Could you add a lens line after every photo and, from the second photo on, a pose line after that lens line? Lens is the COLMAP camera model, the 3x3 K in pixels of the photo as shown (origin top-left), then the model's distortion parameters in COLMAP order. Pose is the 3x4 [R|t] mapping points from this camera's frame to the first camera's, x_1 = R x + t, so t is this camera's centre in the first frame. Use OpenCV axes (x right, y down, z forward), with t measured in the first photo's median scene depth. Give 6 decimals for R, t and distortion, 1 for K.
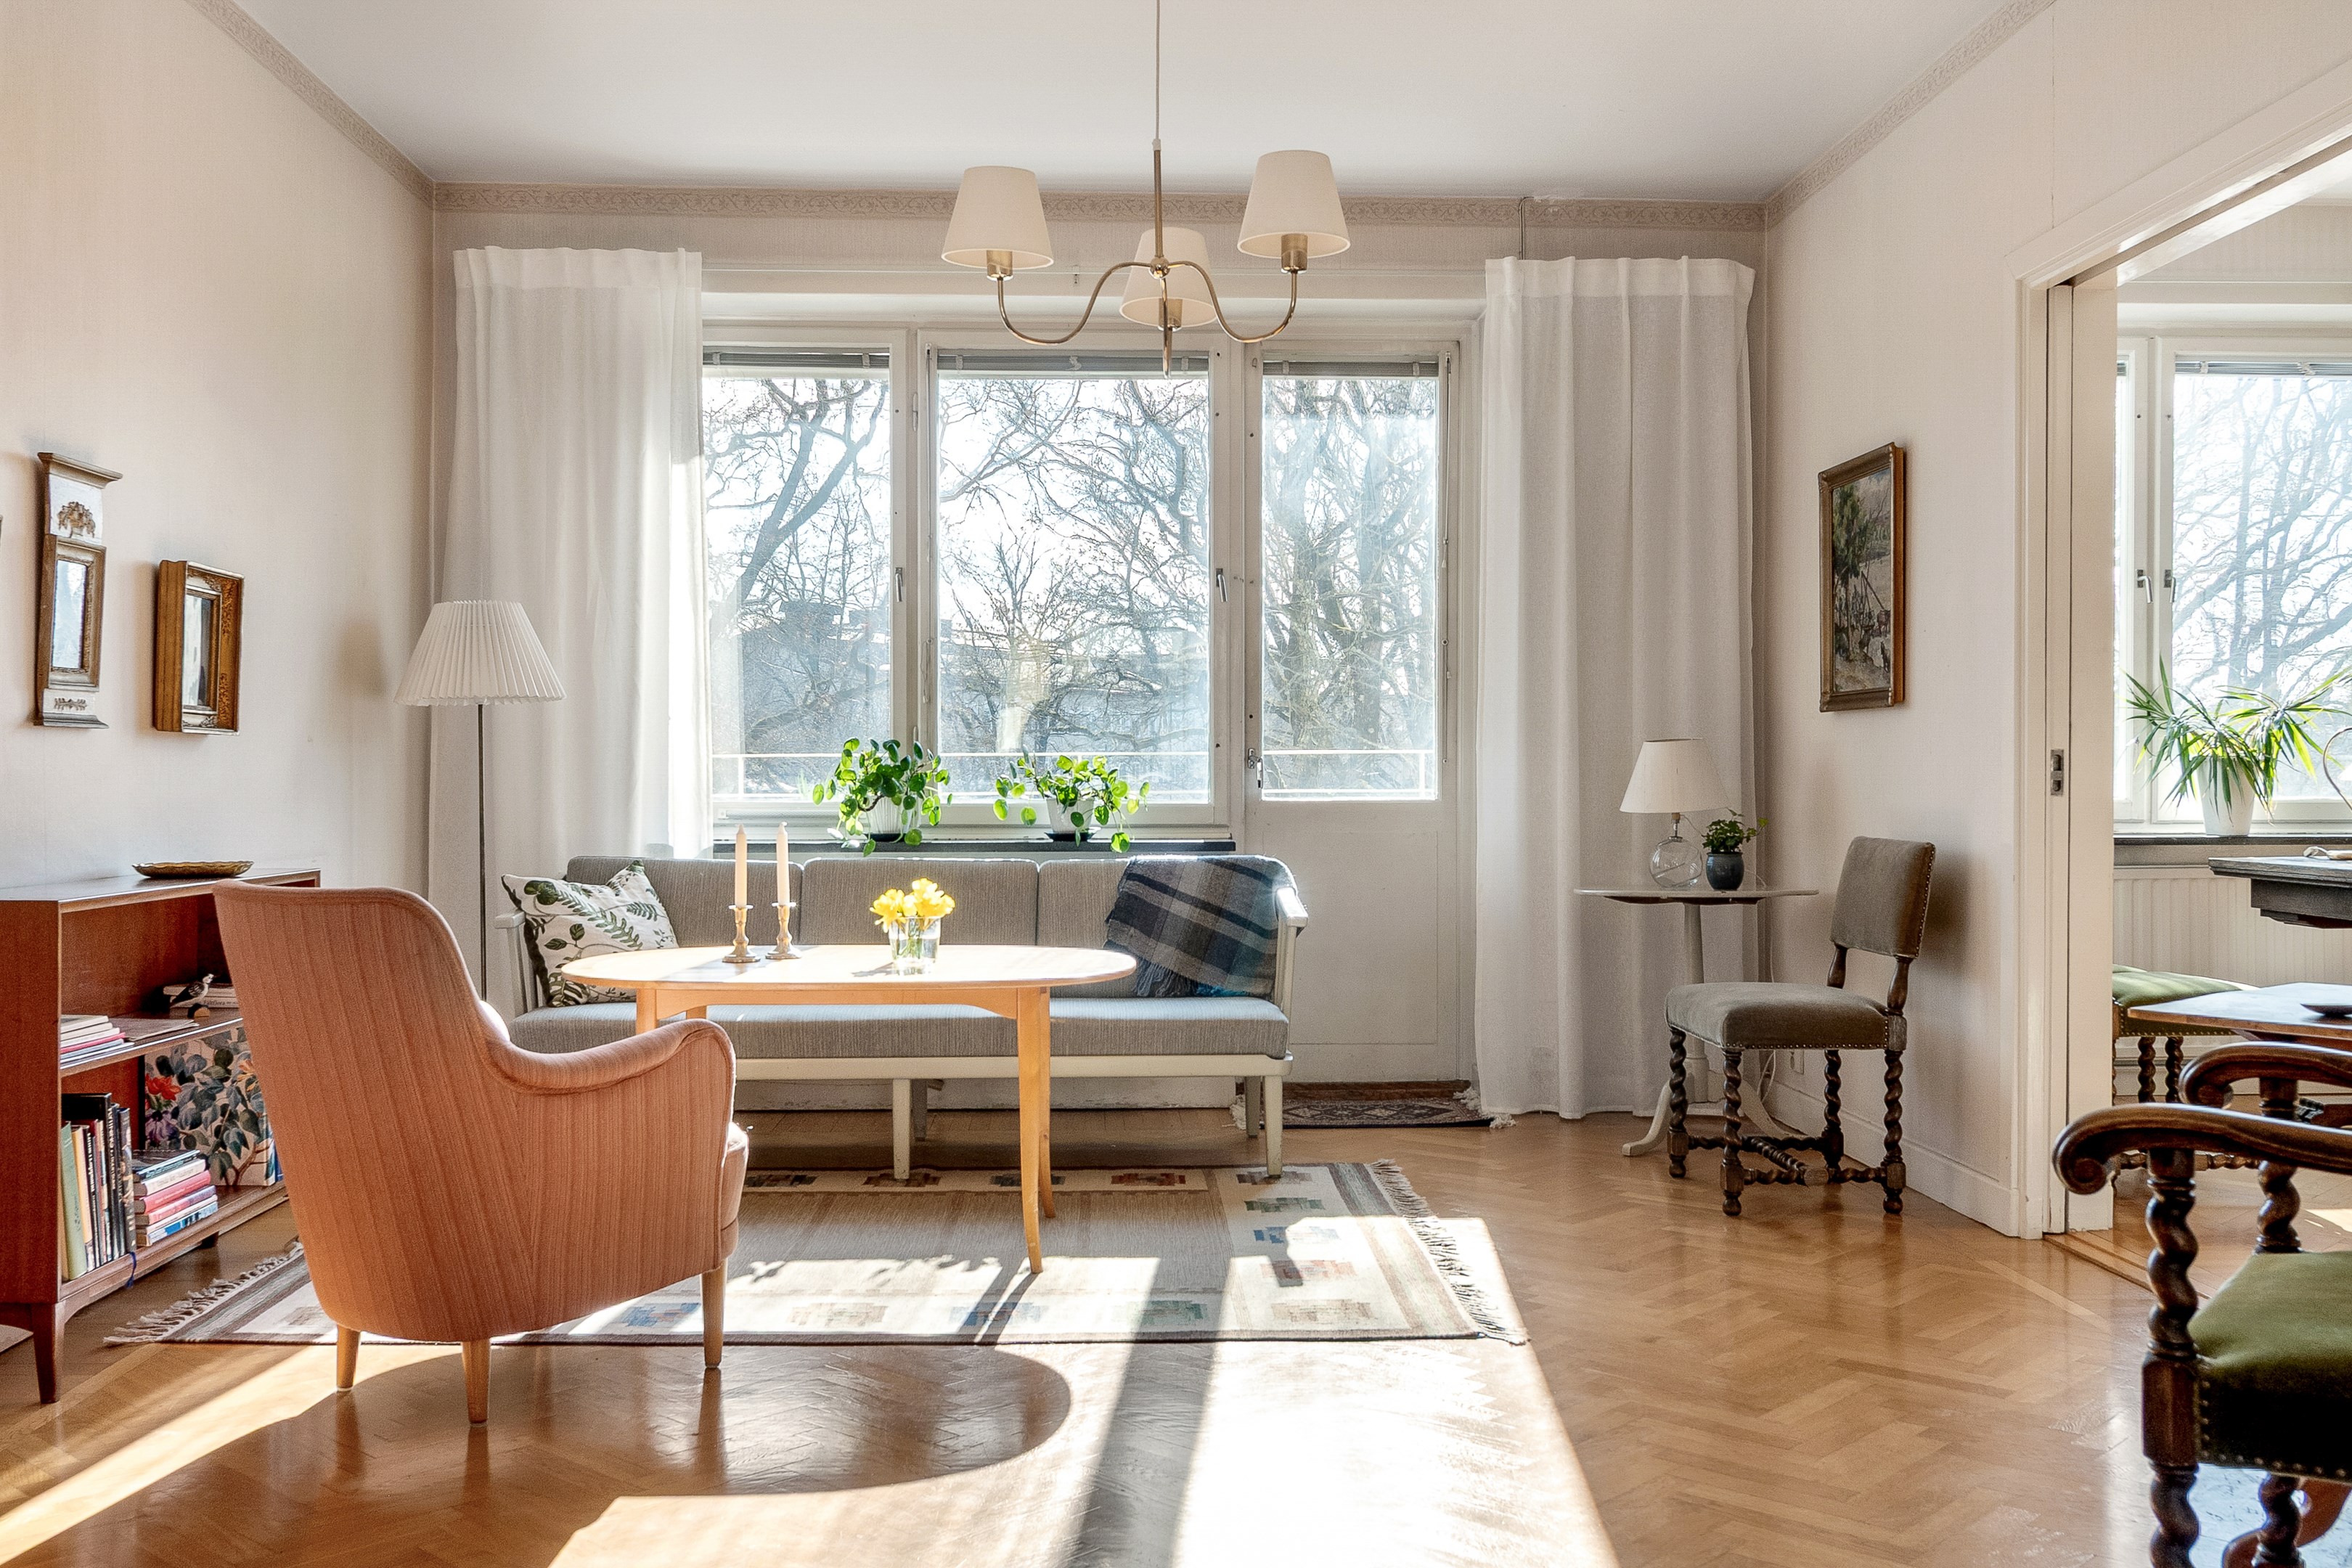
lens RADIAL K [[2178.2, 0, 1176.0], [0, 2178.2, 784.0], [0, 0, 1]] dist [-0.005234, 0.001268]
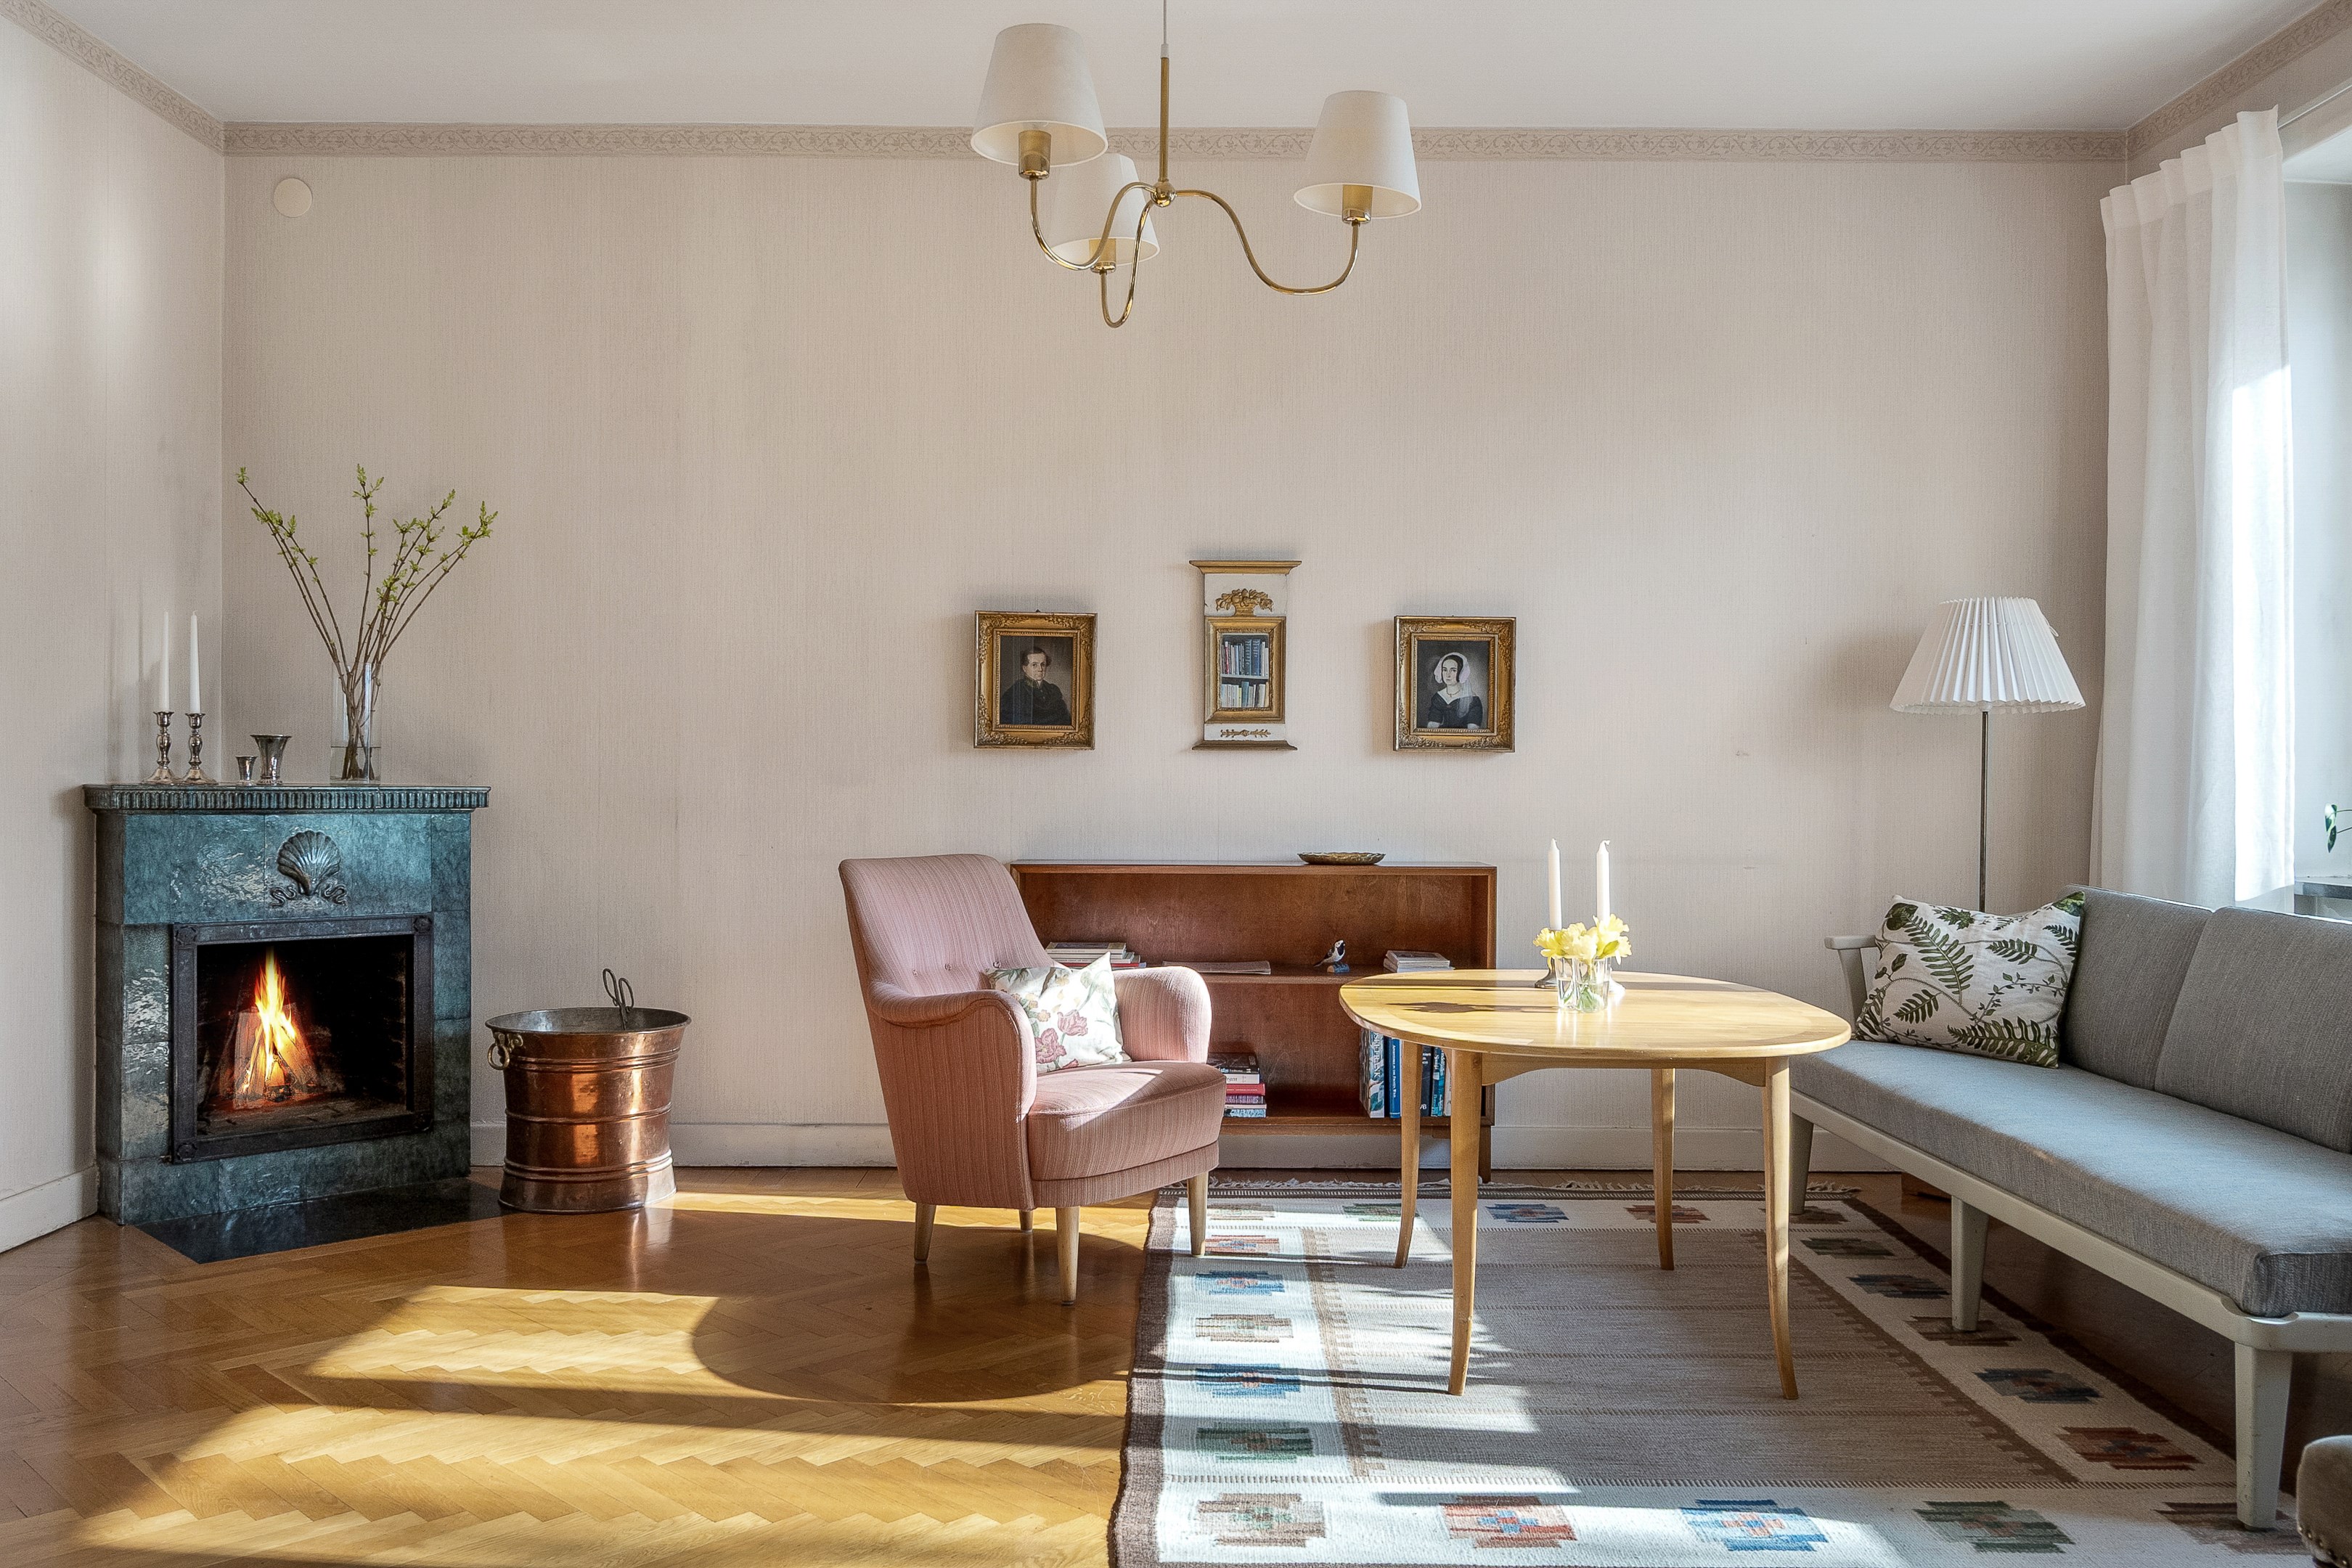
lens RADIAL K [[1922.2, 0, 1176.0], [0, 1922.2, 784.0], [0, 0, 1]] dist [0.004655, 0.003676]
pose [[-0.026499, 0.001328, -0.999648, 0.501034], [-0.009140, 0.999957, 0.001571, -0.005054], [0.999607, 0.009179, -0.026486, 0.680648]]
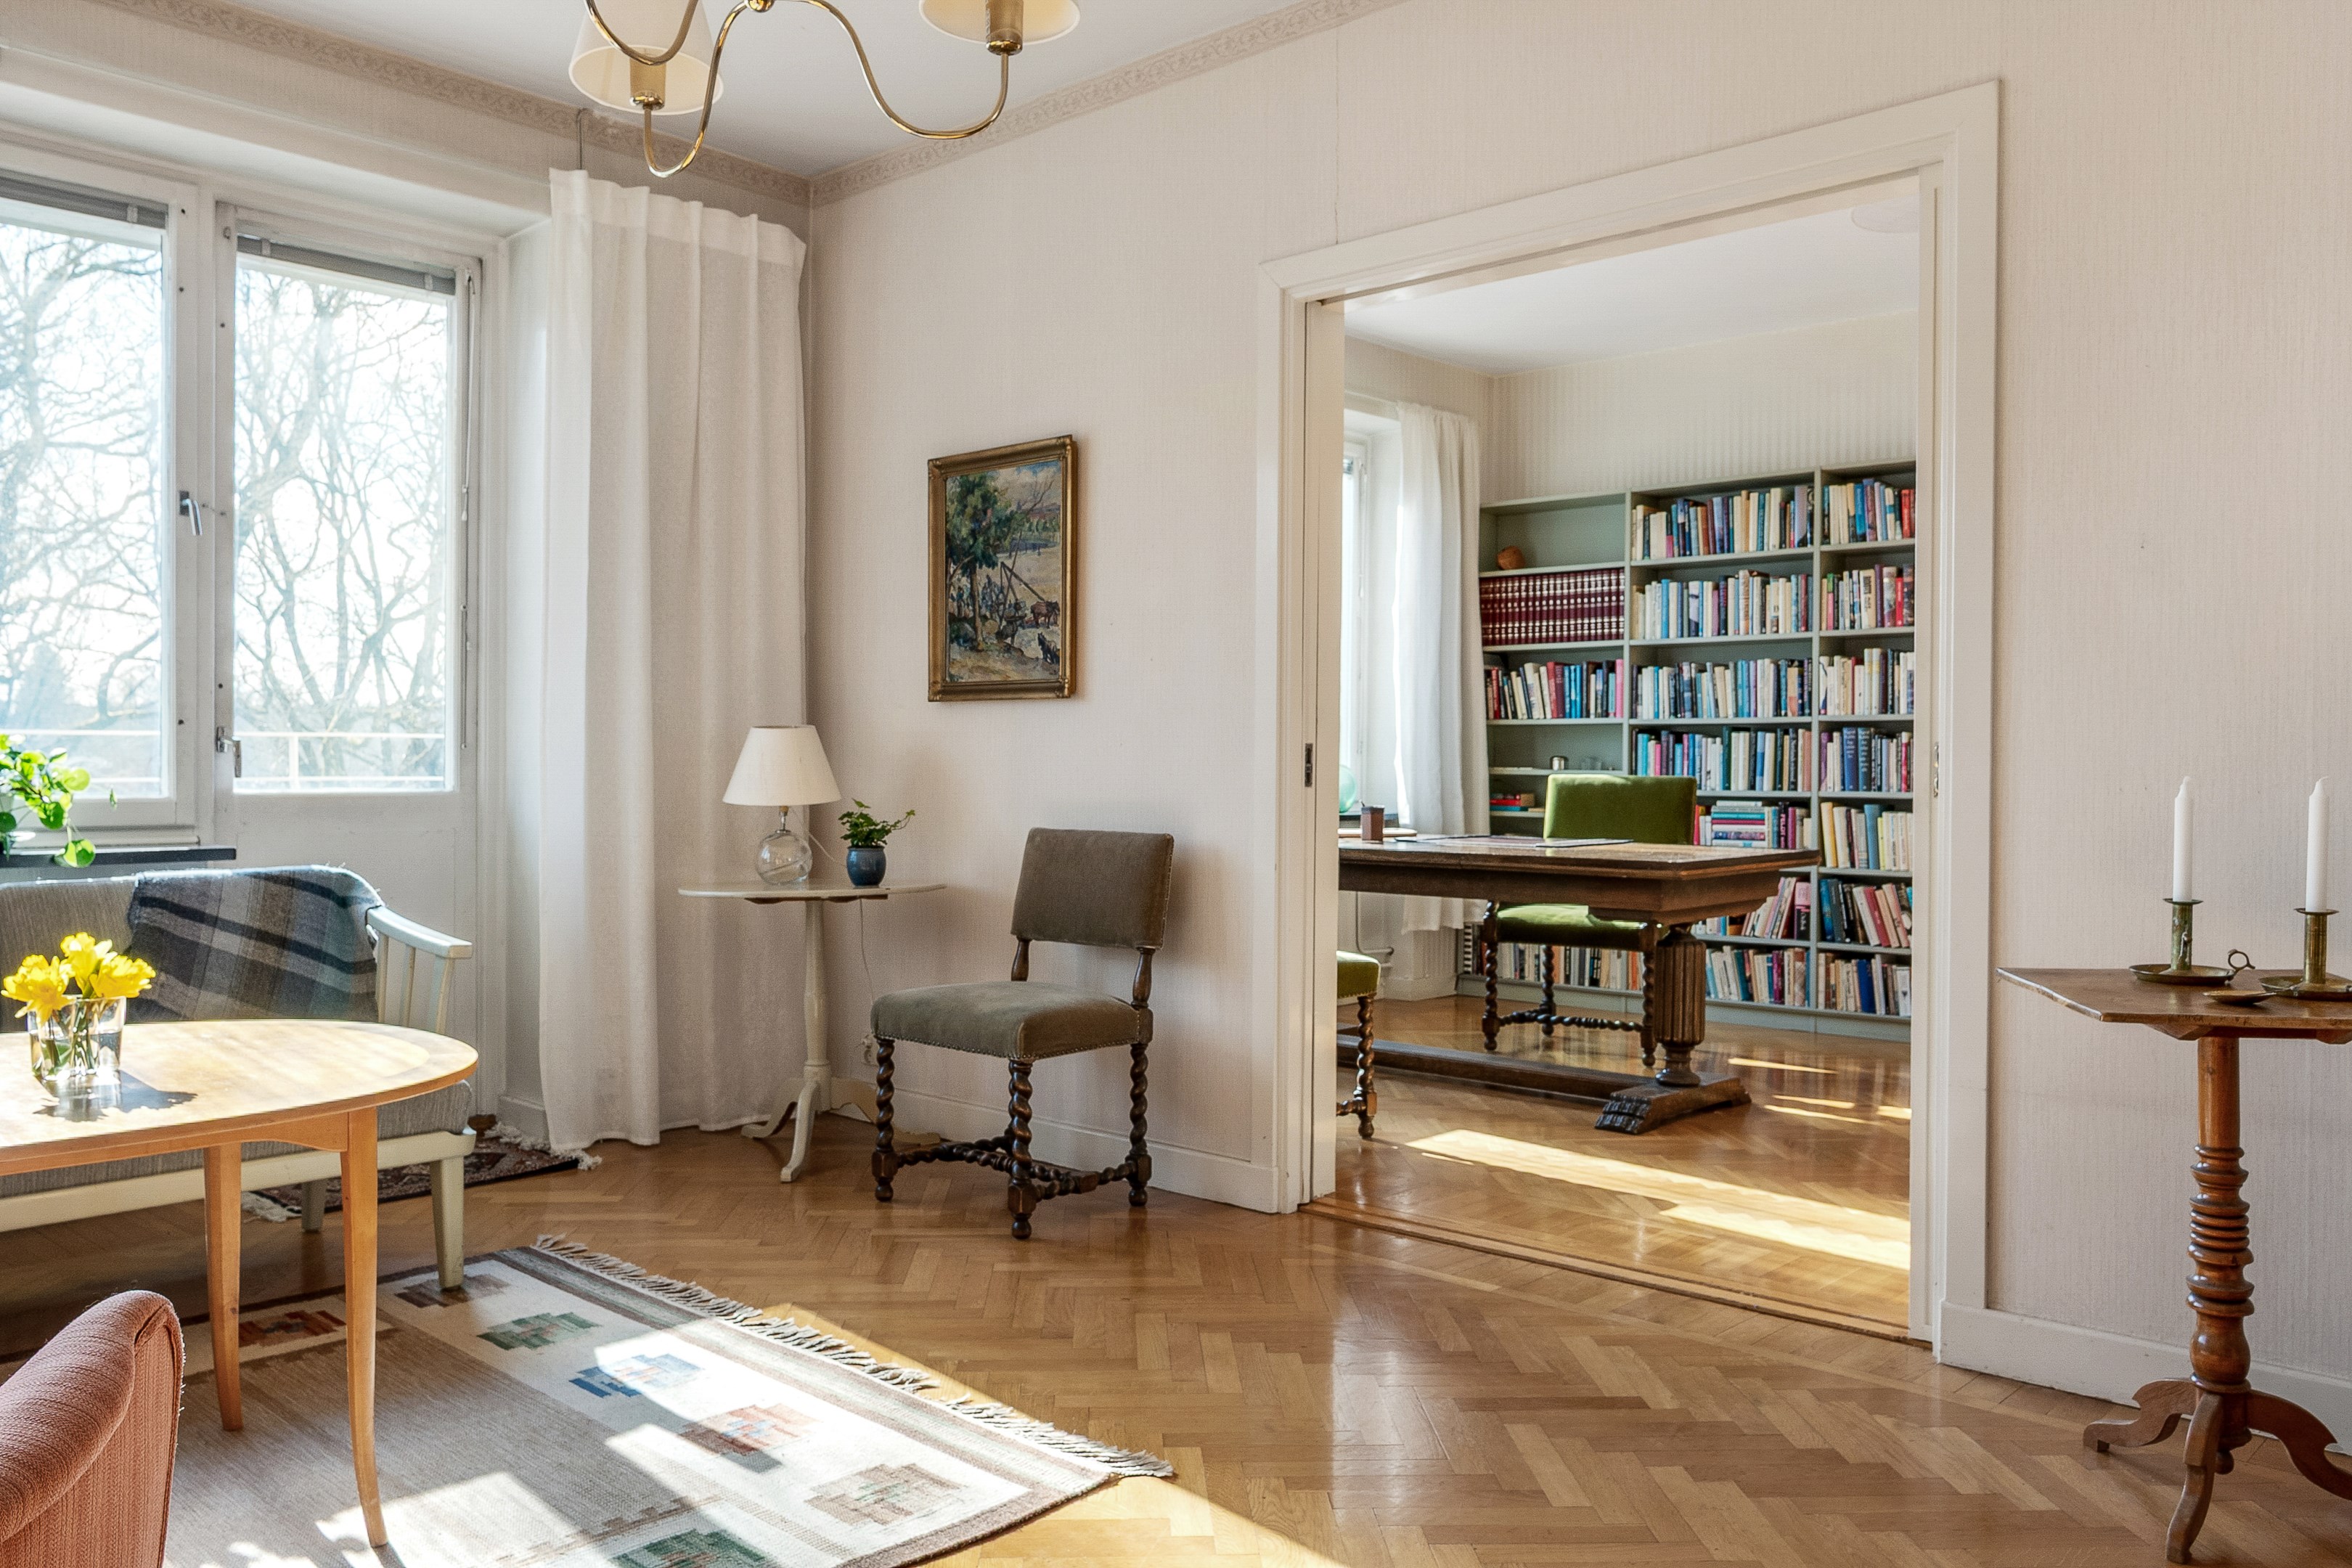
lens RADIAL K [[1782.6, 0, 1176.0], [0, 1782.6, 784.0], [0, 0, 1]] dist [-0.015994, -0.001338]
pose [[0.706237, -0.002558, 0.707971, -0.197696], [-0.003900, 0.999964, 0.007504, -0.002157], [-0.707965, -0.008060, 0.706202, 0.348800]]
